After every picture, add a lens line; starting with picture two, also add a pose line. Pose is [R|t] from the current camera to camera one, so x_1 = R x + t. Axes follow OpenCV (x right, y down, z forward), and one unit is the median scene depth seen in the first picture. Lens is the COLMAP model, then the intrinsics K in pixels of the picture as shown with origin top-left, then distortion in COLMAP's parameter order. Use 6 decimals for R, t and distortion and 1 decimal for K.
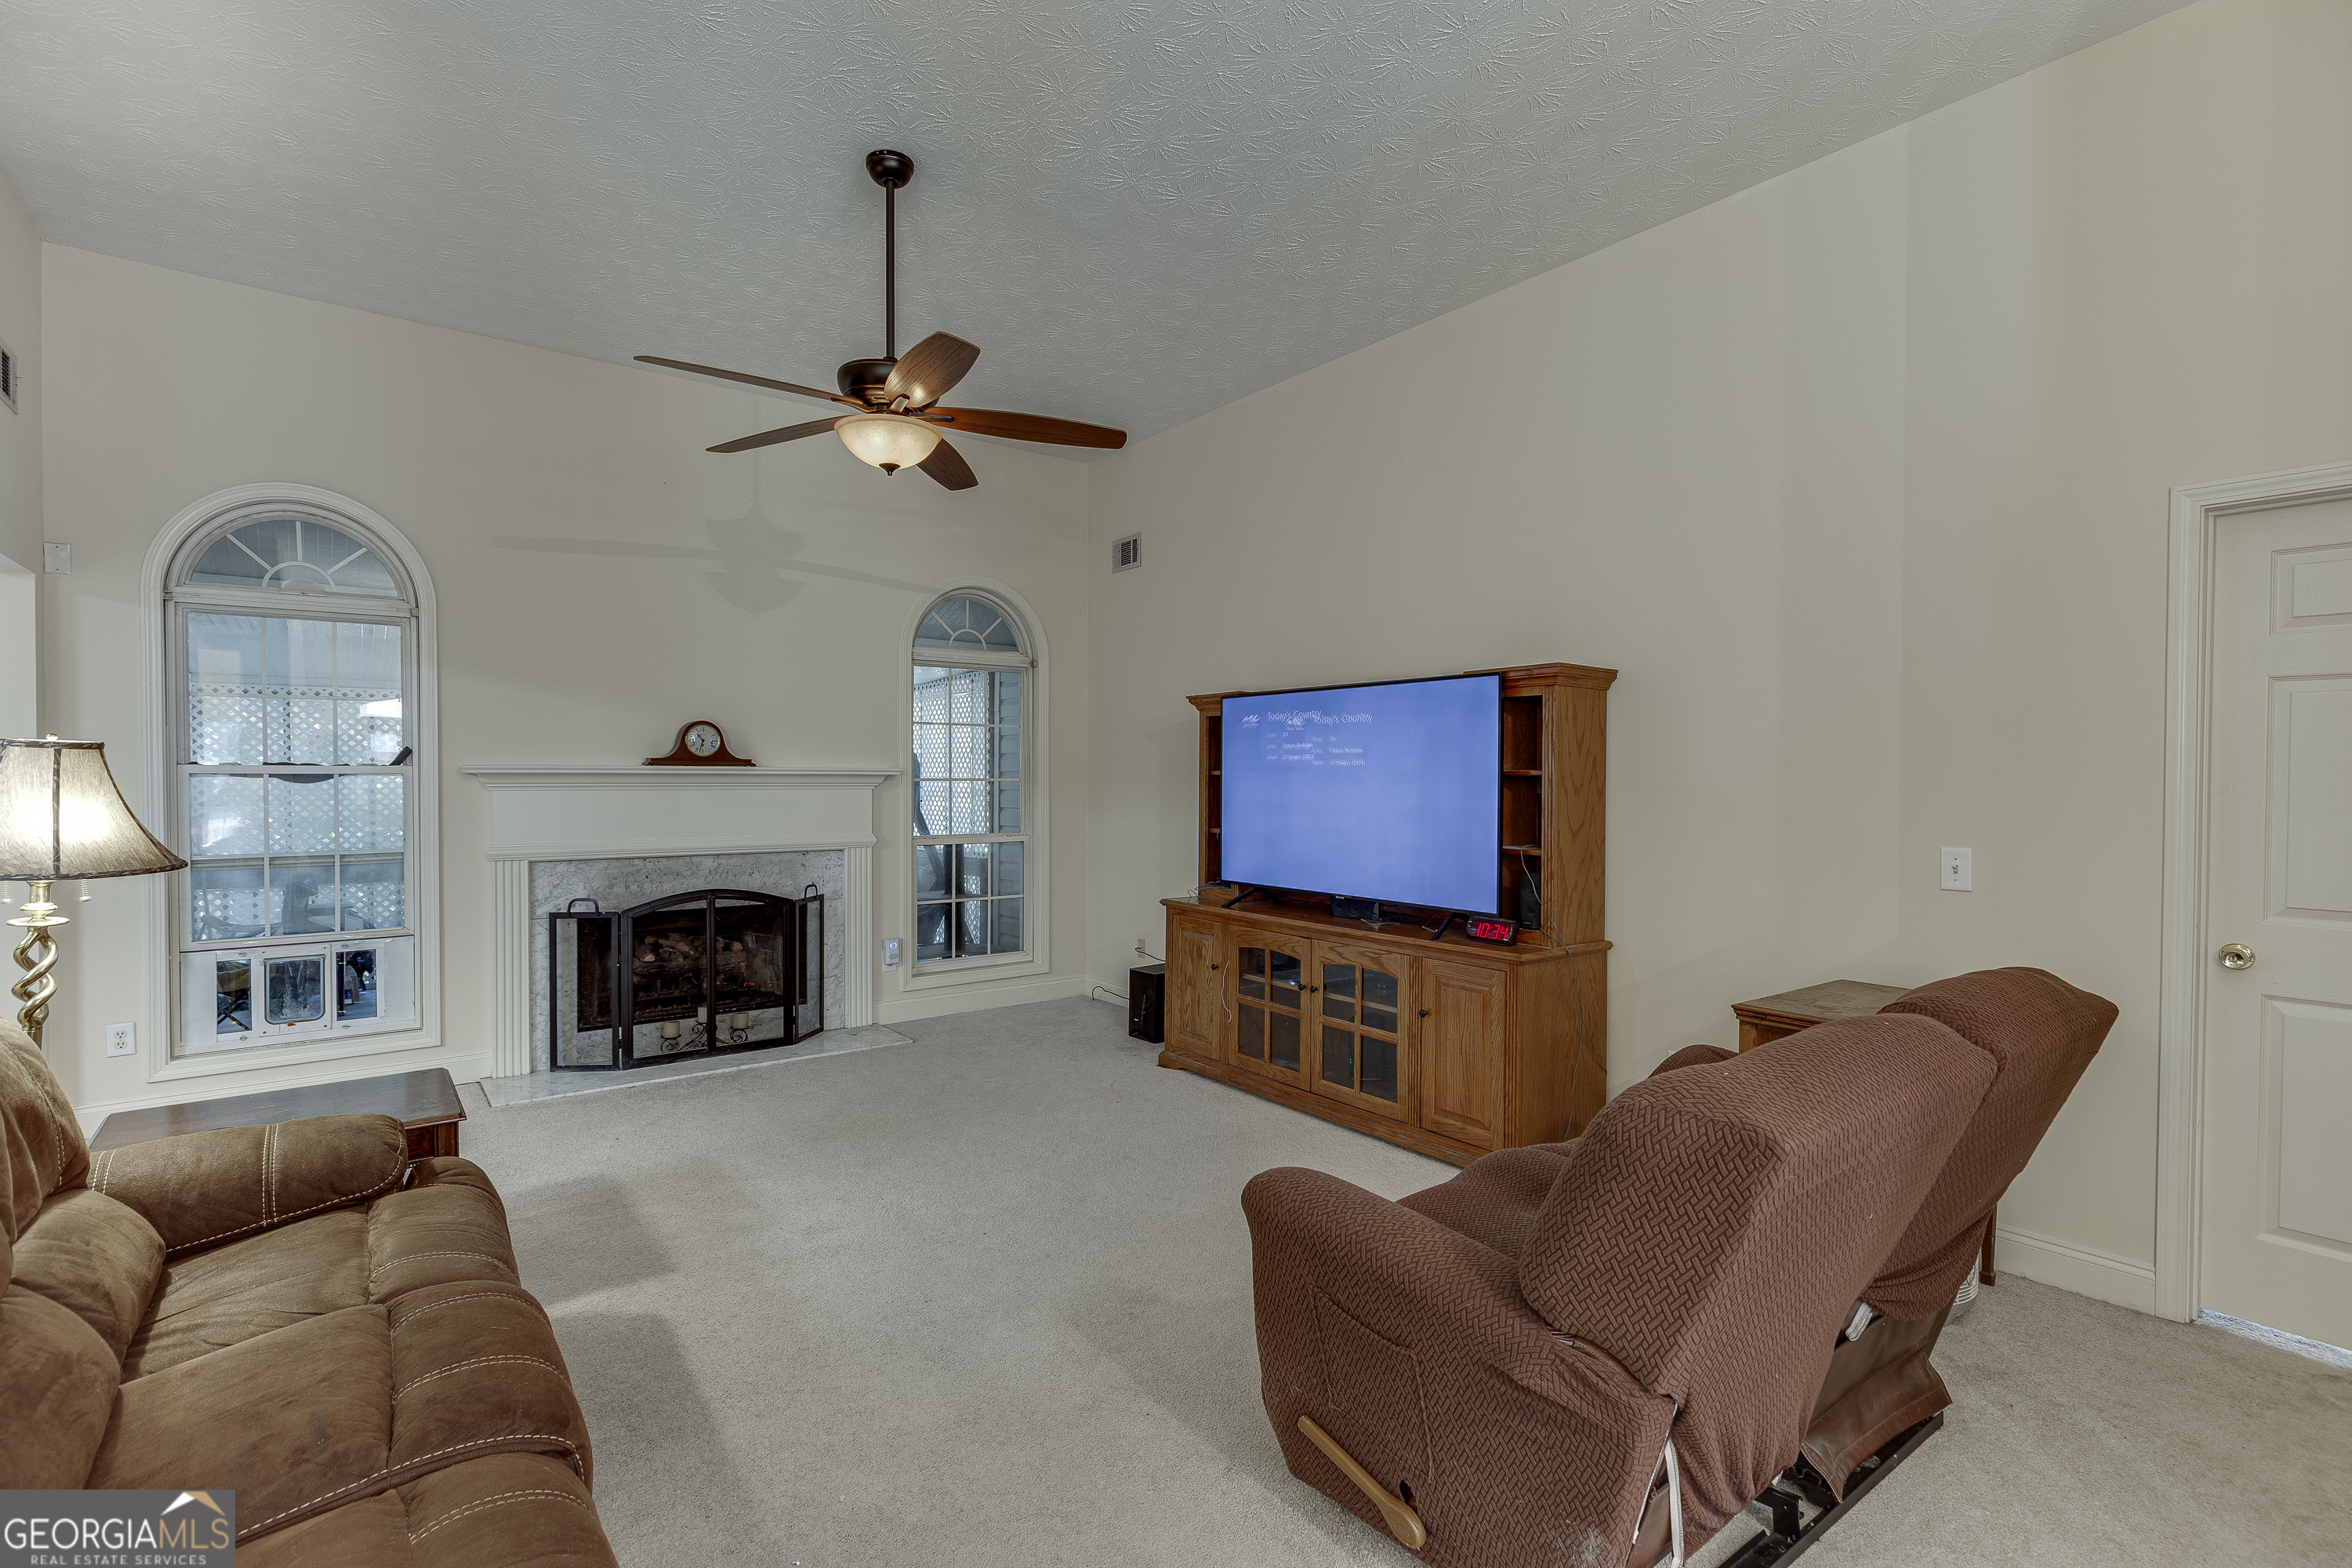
lens RADIAL K [[1066.2, 0, 1188.6], [0, 1066.2, 782.2], [0, 0, 1]] dist [-0.005823, -0.000795]
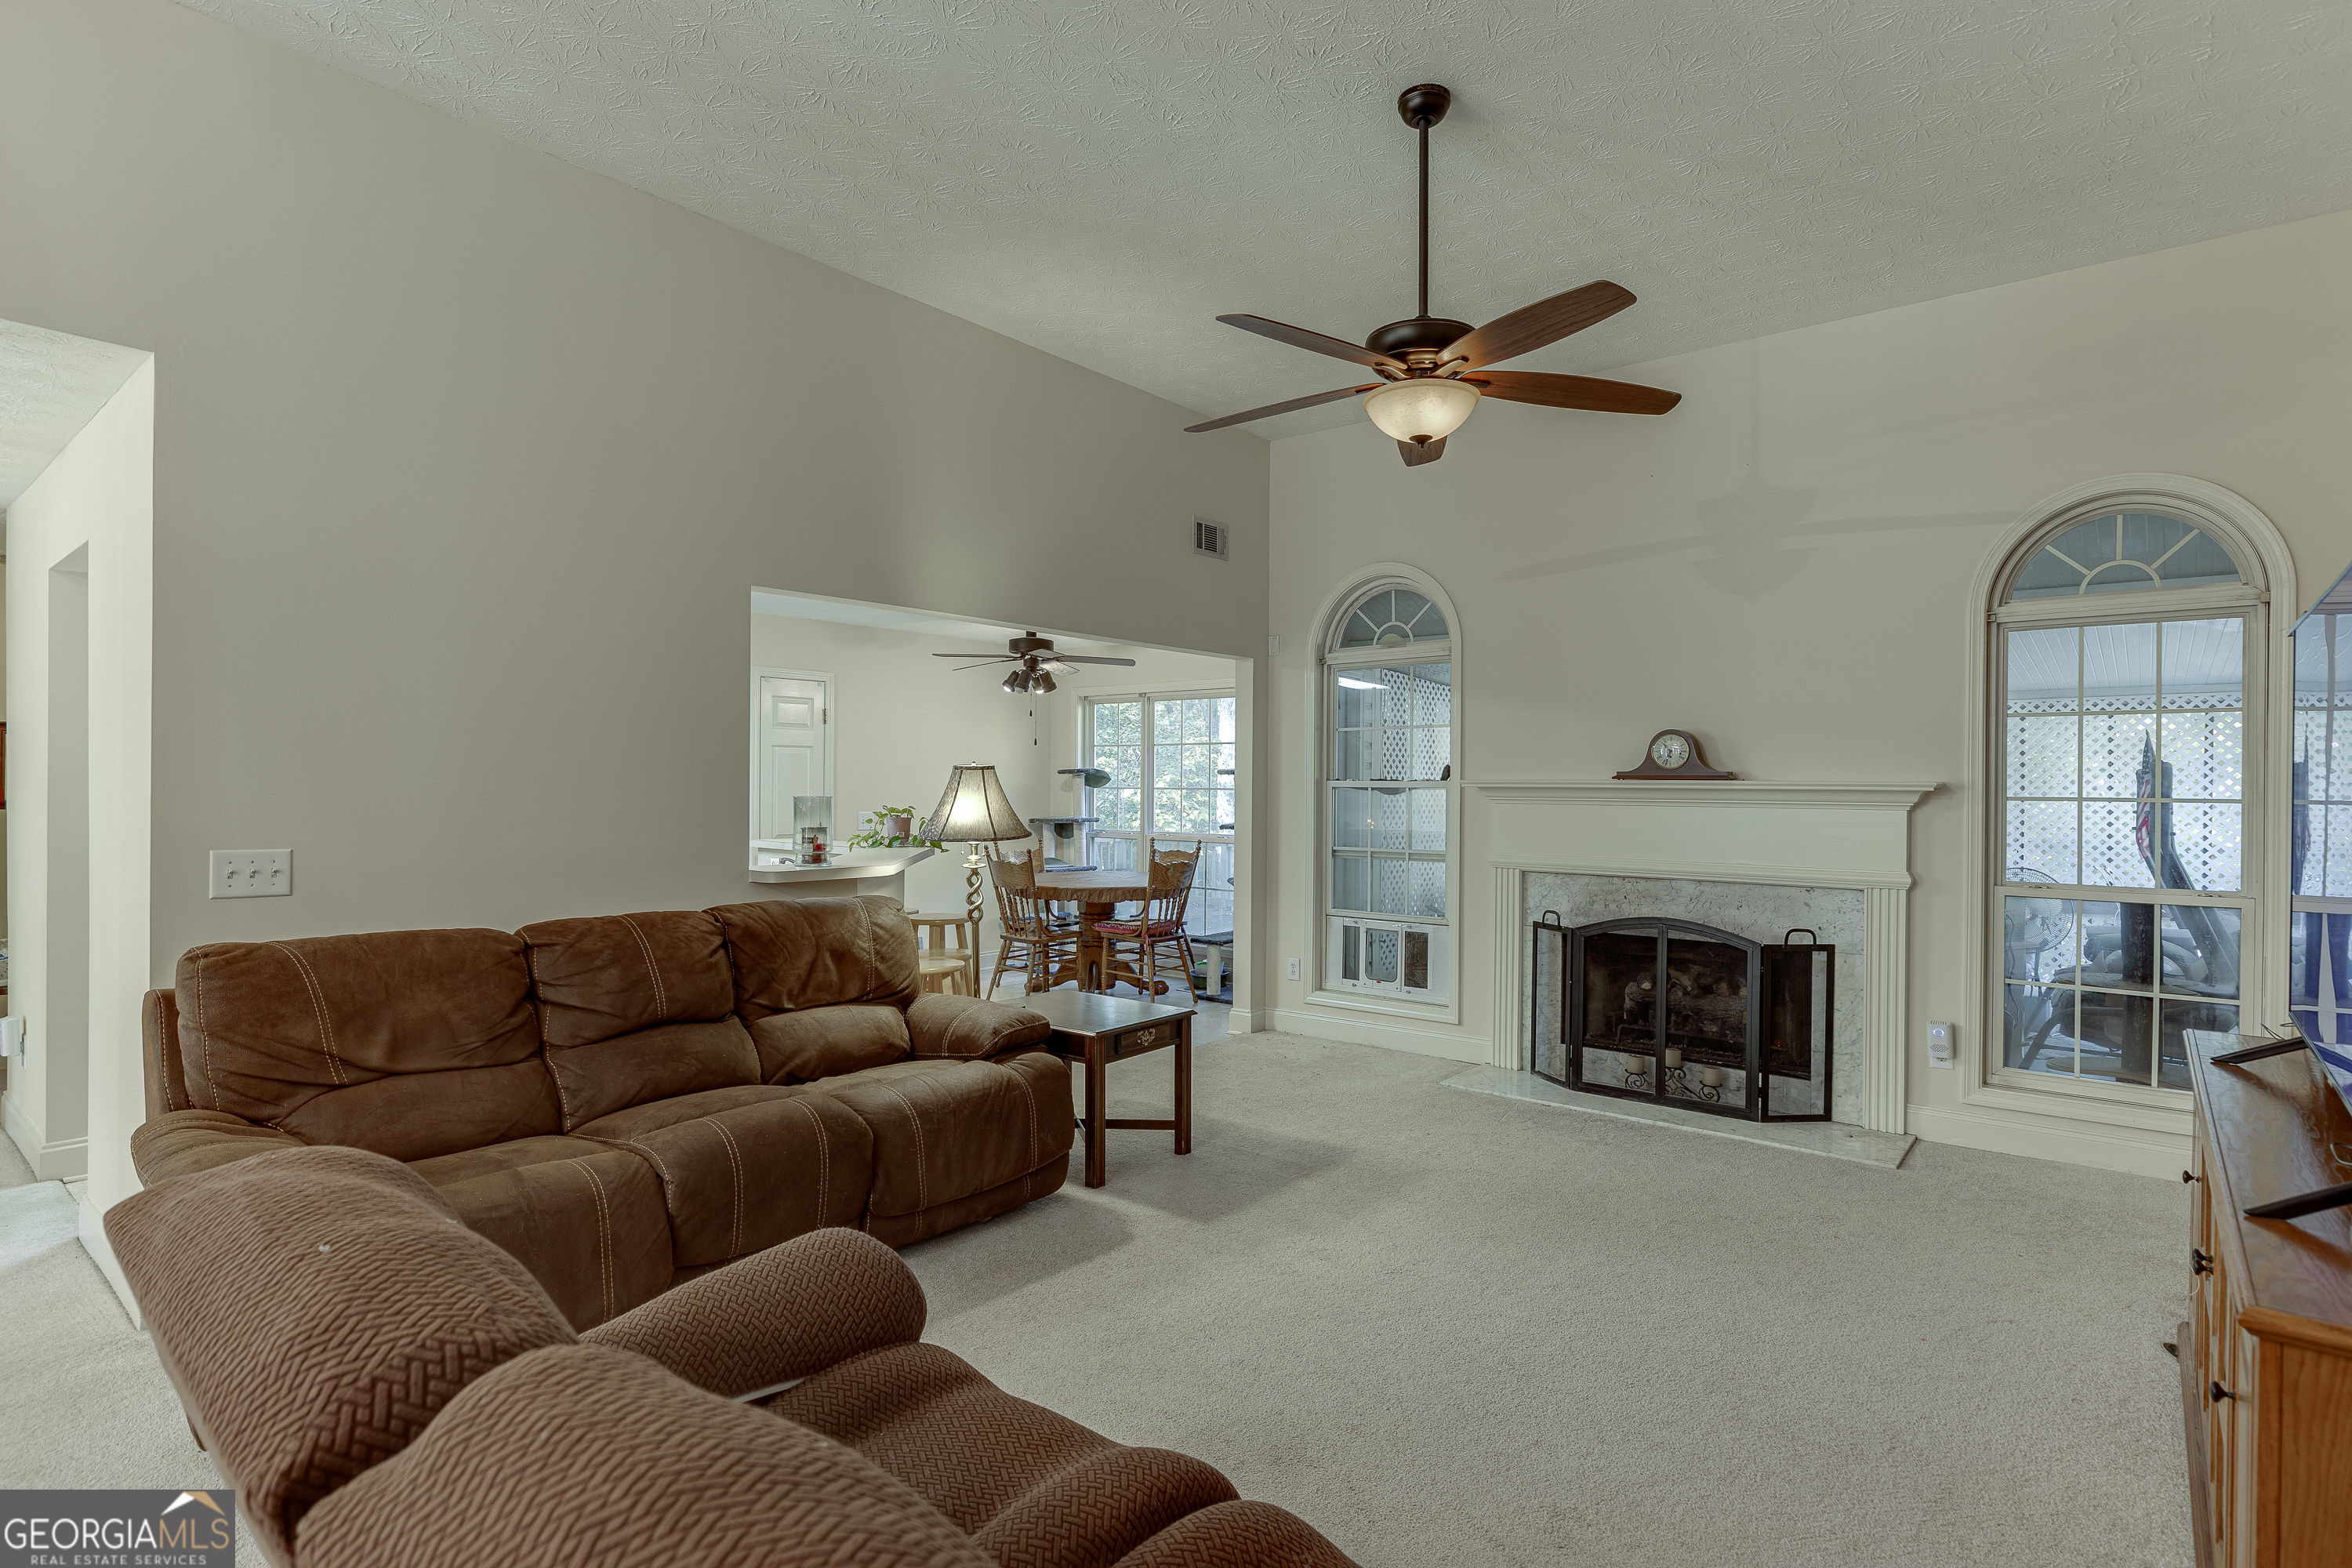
lens RADIAL K [[1152.7, 0, 1194.2], [0, 1152.7, 780.0], [0, 0, 1]] dist [-0.010965, -0.000508]
pose [[0.229782, -0.009654, -0.973194, 0.425430], [-0.015815, 0.999782, -0.013652, 0.005038], [0.973114, 0.018528, 0.229579, 0.415484]]
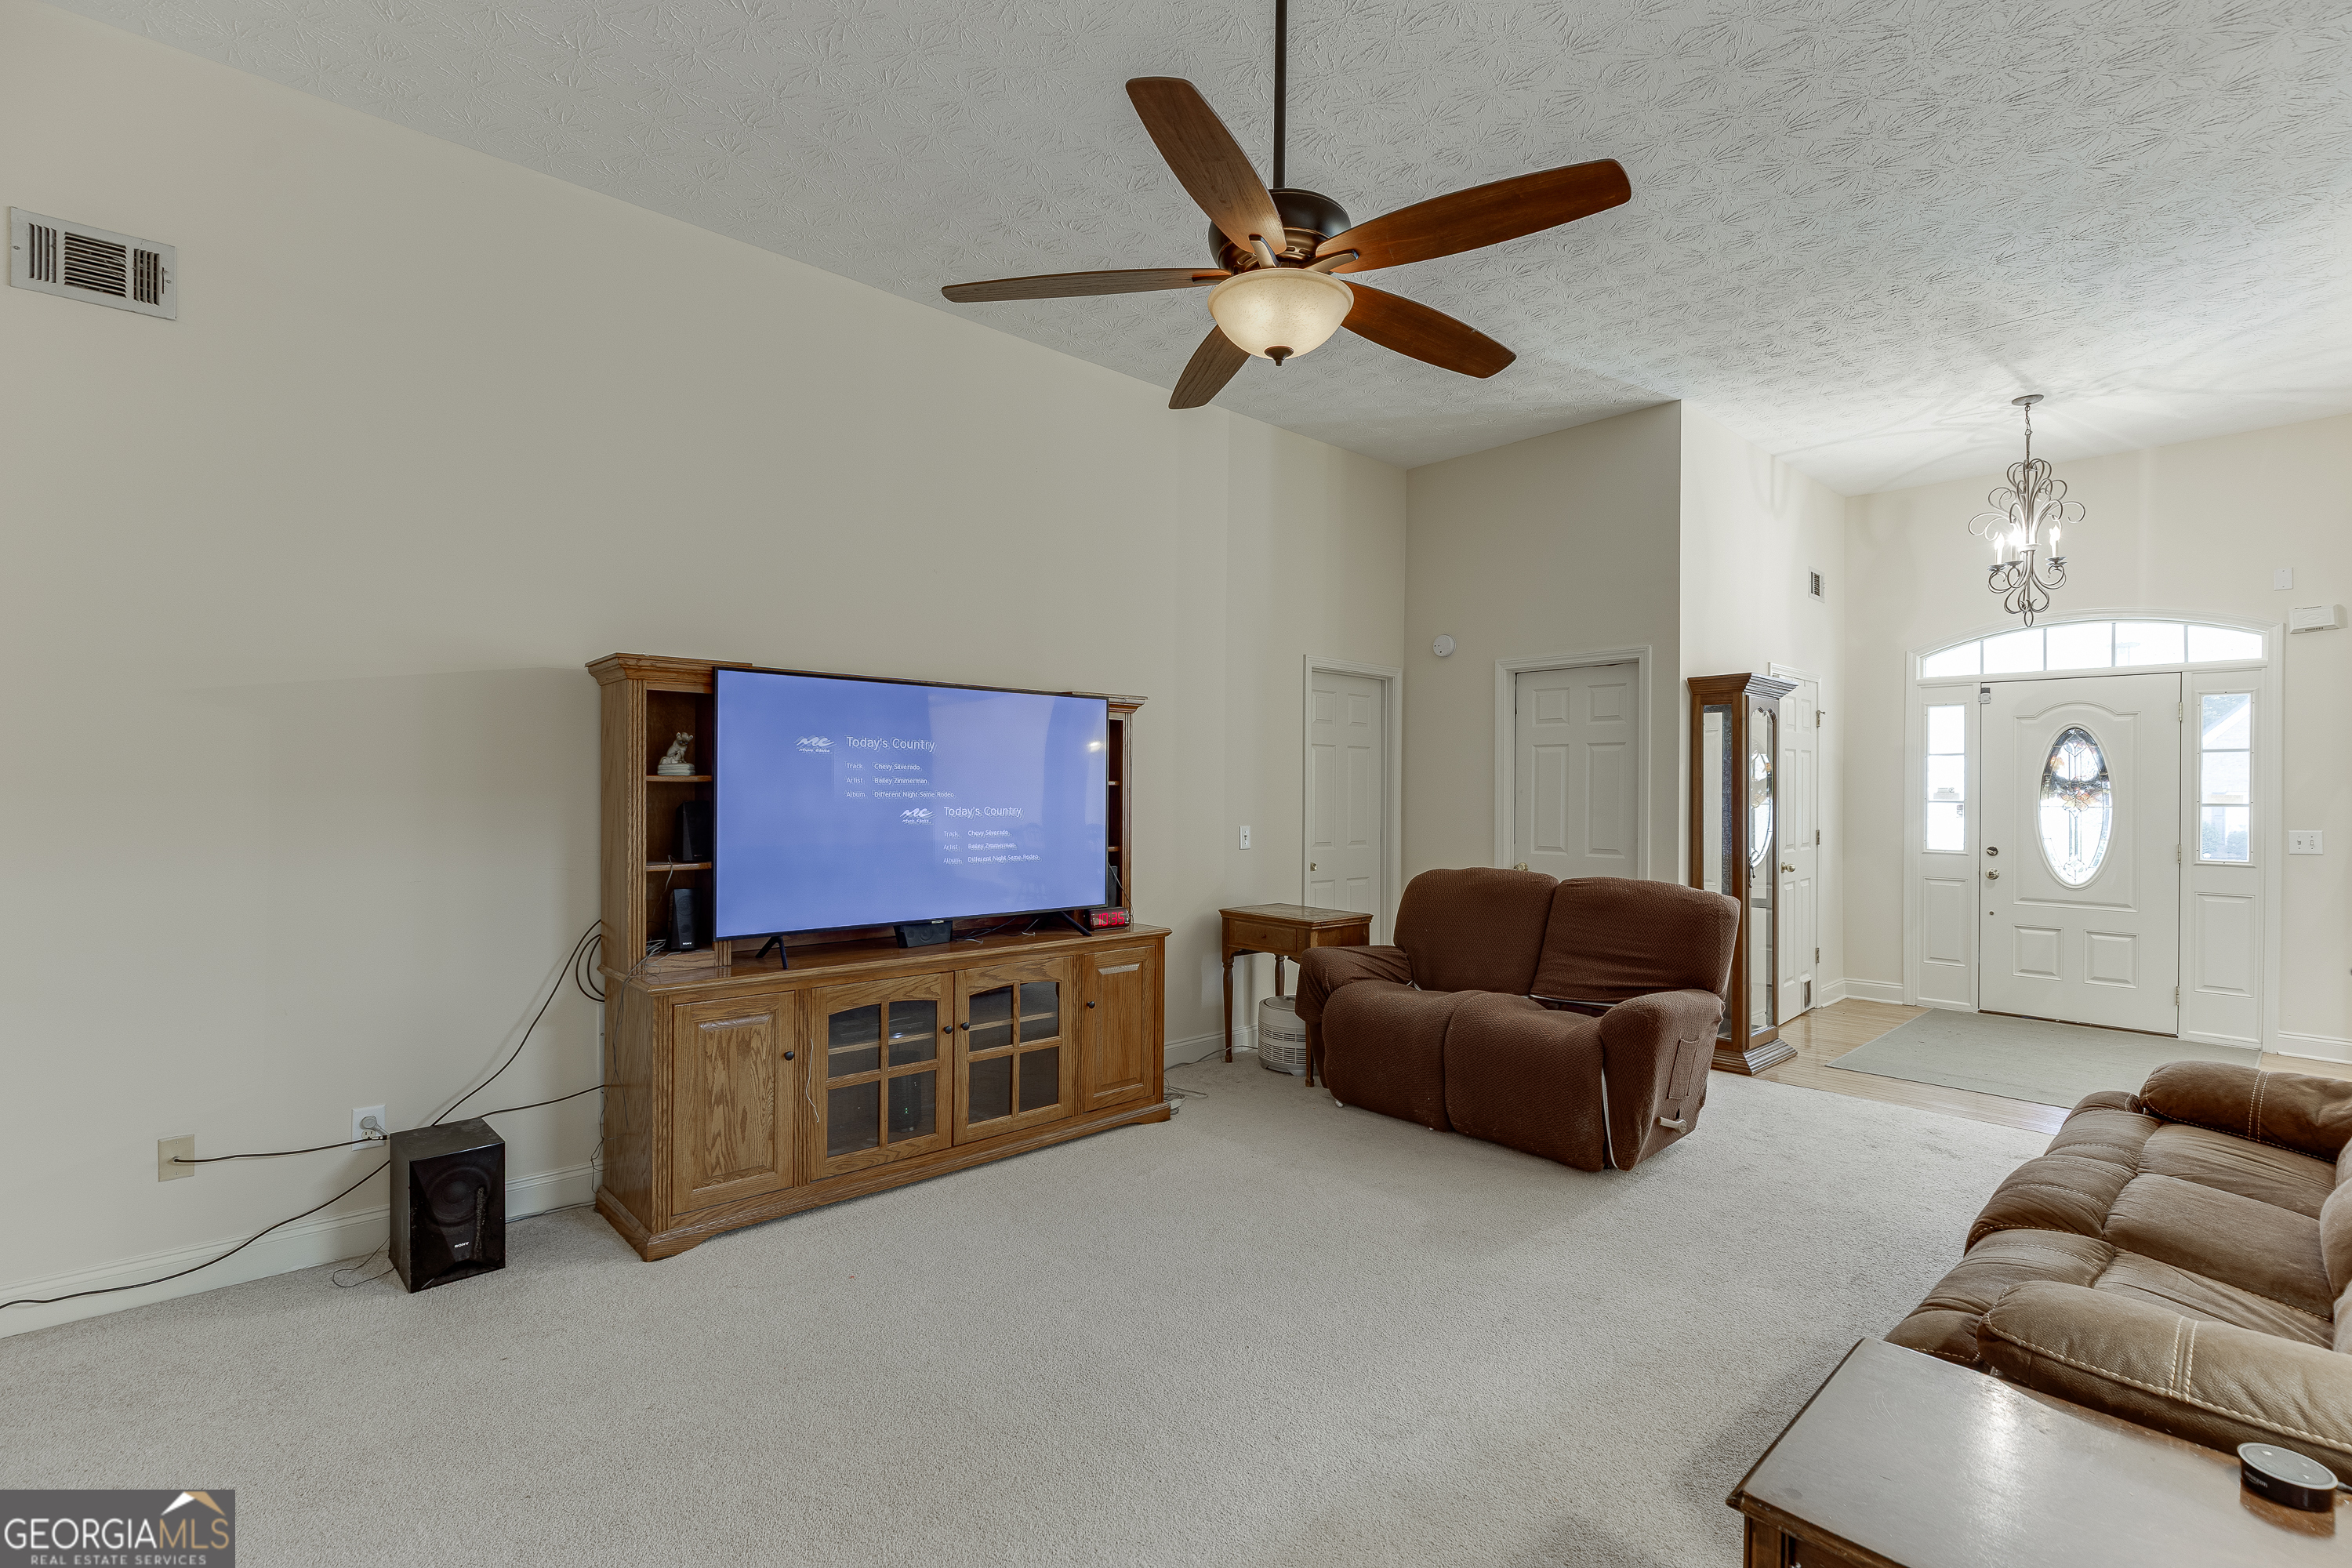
lens RADIAL K [[1066.2, 0, 1193.4], [0, 1066.2, 785.1], [0, 0, 1]] dist [-0.005823, -0.000795]
pose [[-0.078561, -0.001325, 0.996908, -0.696185], [-0.001149, 0.999999, 0.001239, -0.006360], [-0.996909, -0.001048, -0.078562, 0.788099]]
